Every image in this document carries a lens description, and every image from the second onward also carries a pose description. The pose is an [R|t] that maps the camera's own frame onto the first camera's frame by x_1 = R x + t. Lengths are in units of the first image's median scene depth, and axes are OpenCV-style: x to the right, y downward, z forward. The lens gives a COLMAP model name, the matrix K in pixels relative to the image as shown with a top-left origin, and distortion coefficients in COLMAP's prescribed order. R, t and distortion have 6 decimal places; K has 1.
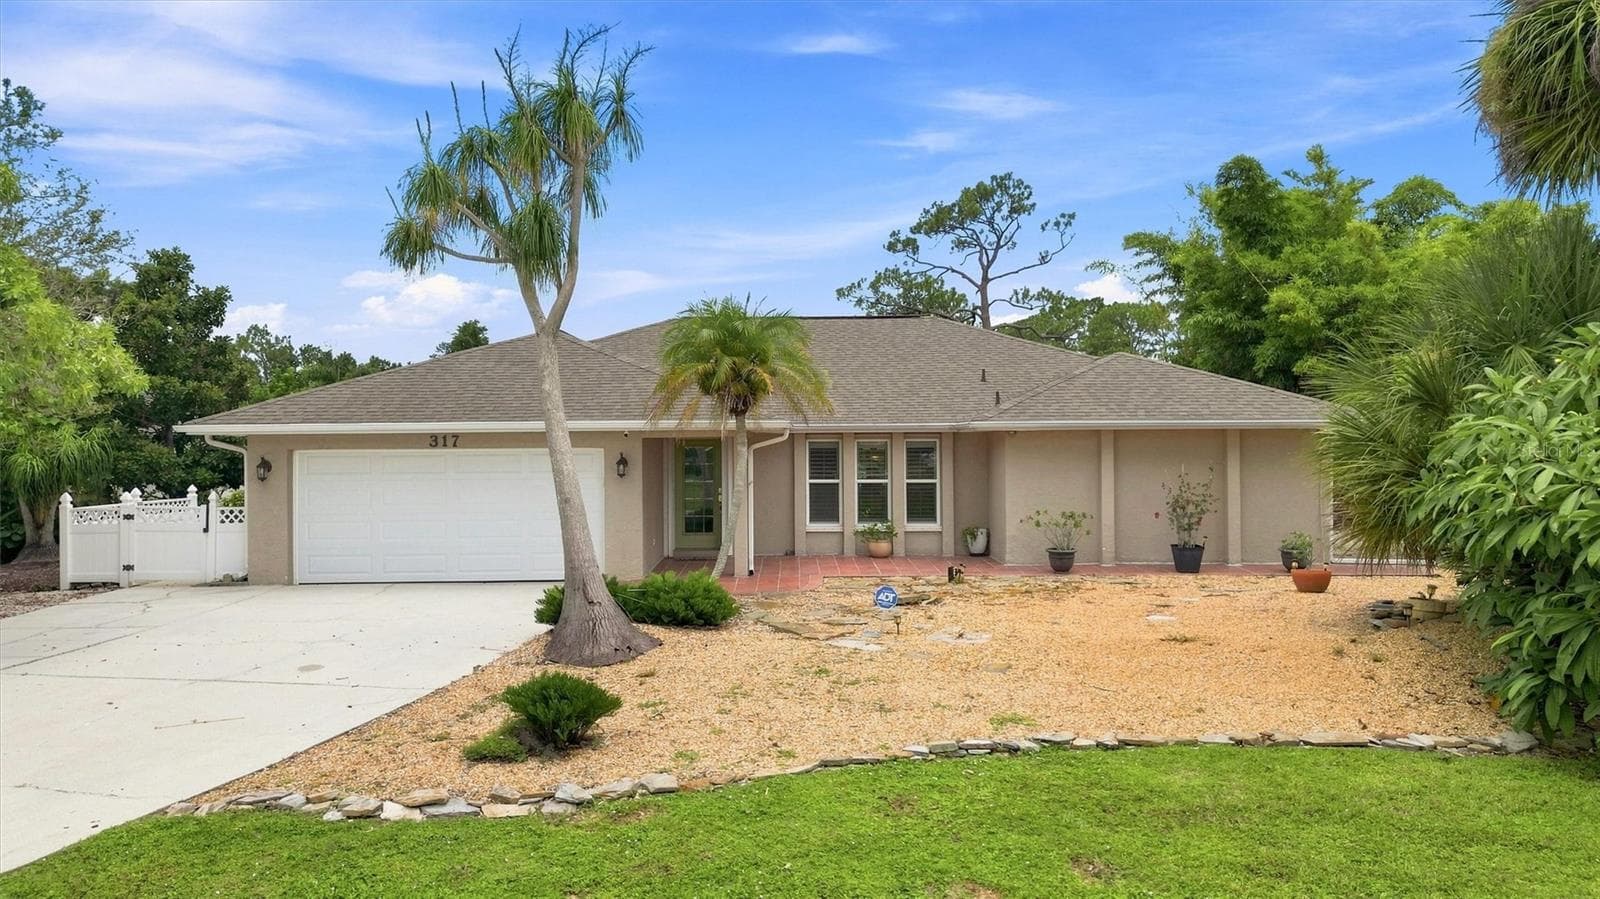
lens RADIAL K [[1047.7, 0, 803.0], [0, 1047.7, 421.3], [0, 0, 1]] dist [0.093161, -0.095835]
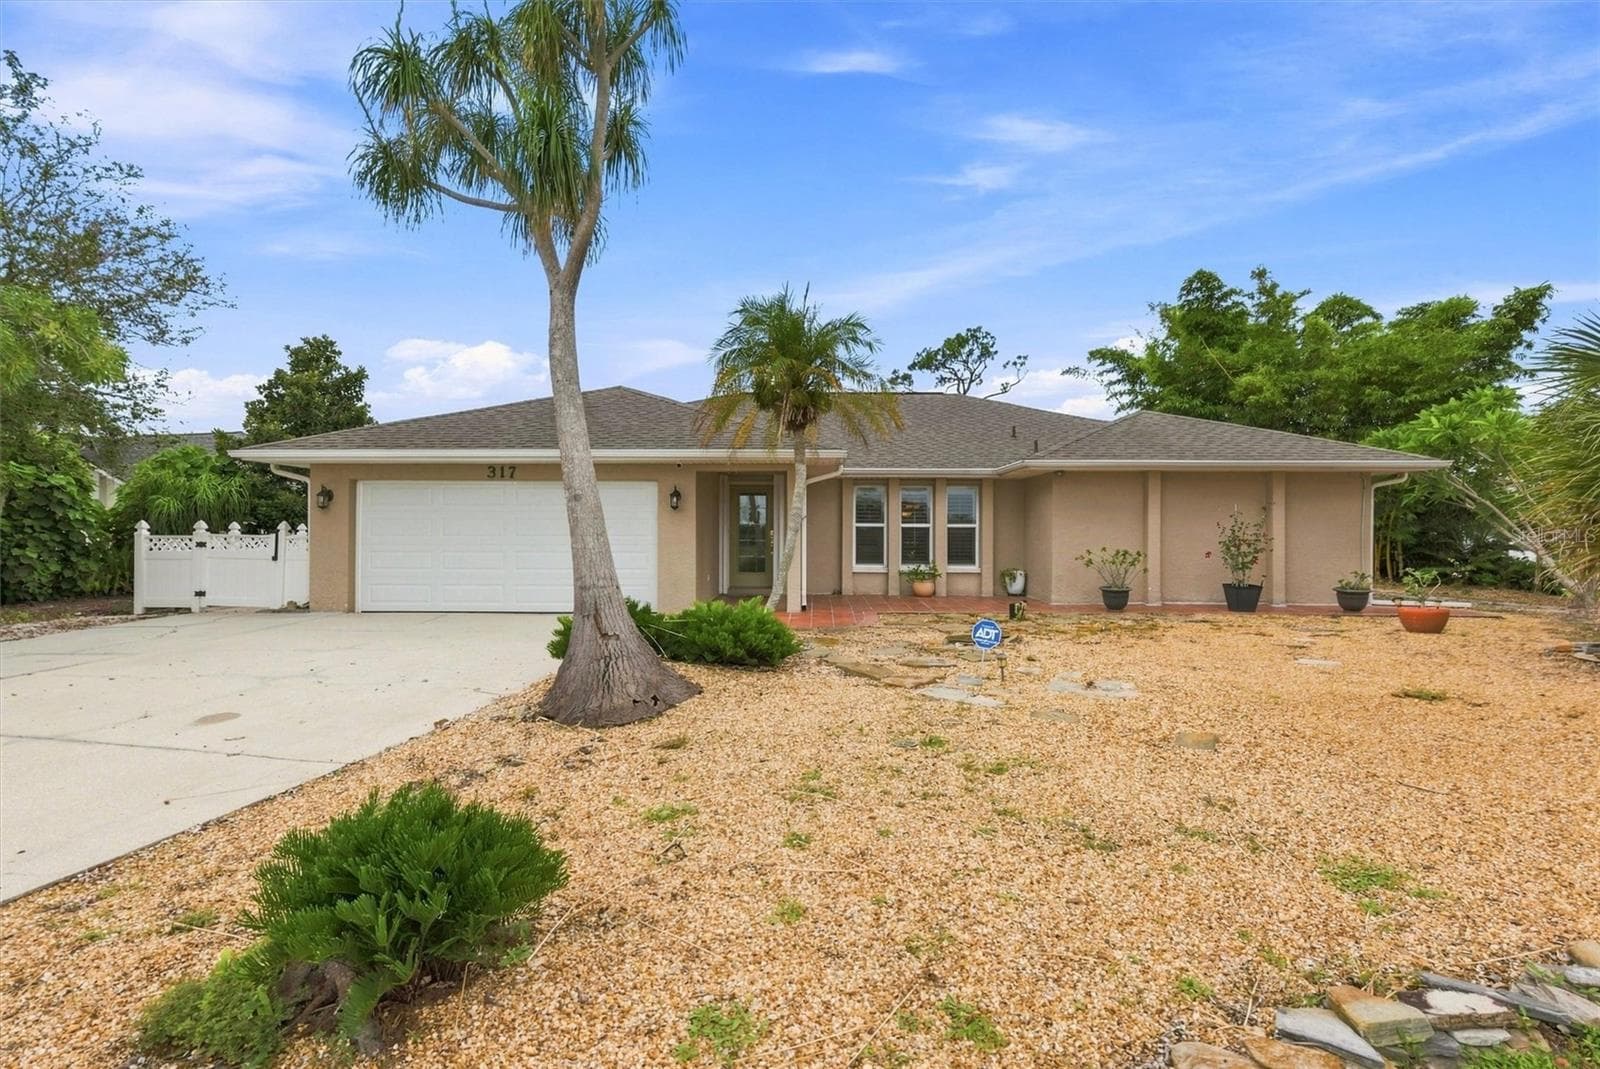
lens RADIAL K [[710.2, 0, 807.0], [0, 710.2, 495.6], [0, 0, 1]] dist [0.001696, 0.000446]
pose [[0.999724, 0.007816, -0.022137, -0.031210], [-0.008440, 0.999566, -0.028216, 0.054480], [0.021907, 0.028395, 0.999357, 0.313559]]
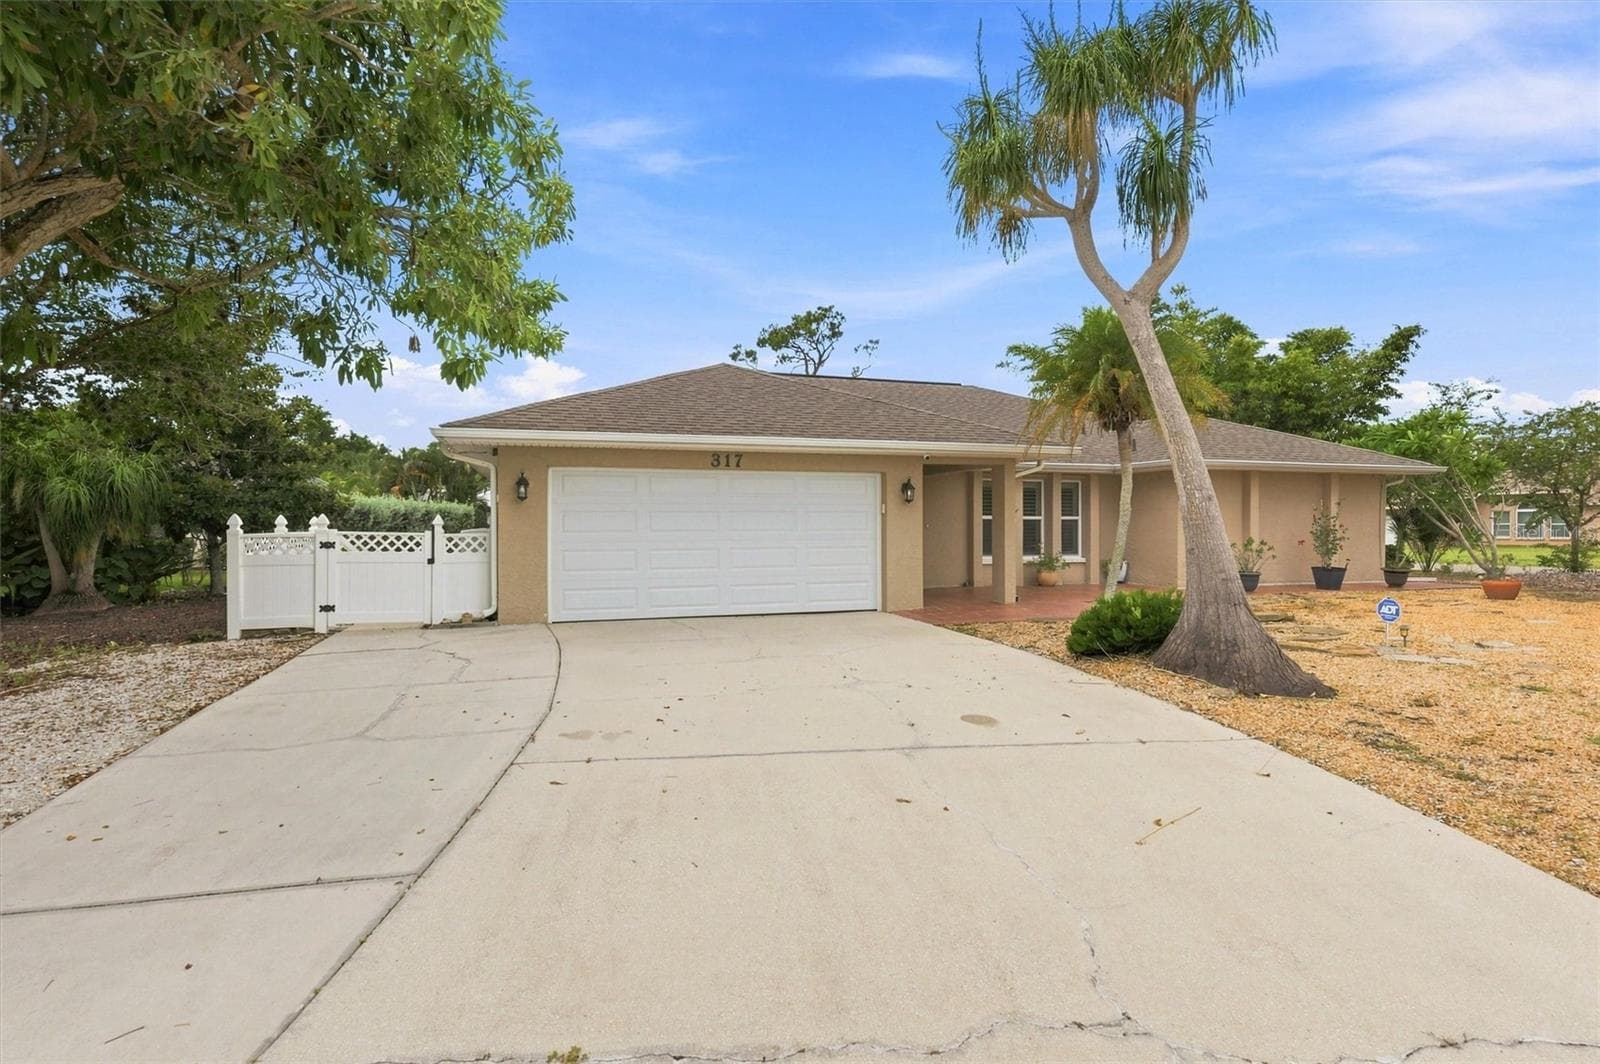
lens RADIAL K [[778.1, 0, 822.5], [0, 778.1, 524.5], [0, 0, 1]] dist [-0.002480, -0.000586]
pose [[0.953144, 0.004934, 0.302477, -0.434866], [-0.012701, 0.999638, 0.023717, 0.053410], [-0.302250, -0.026447, 0.952862, 0.325361]]
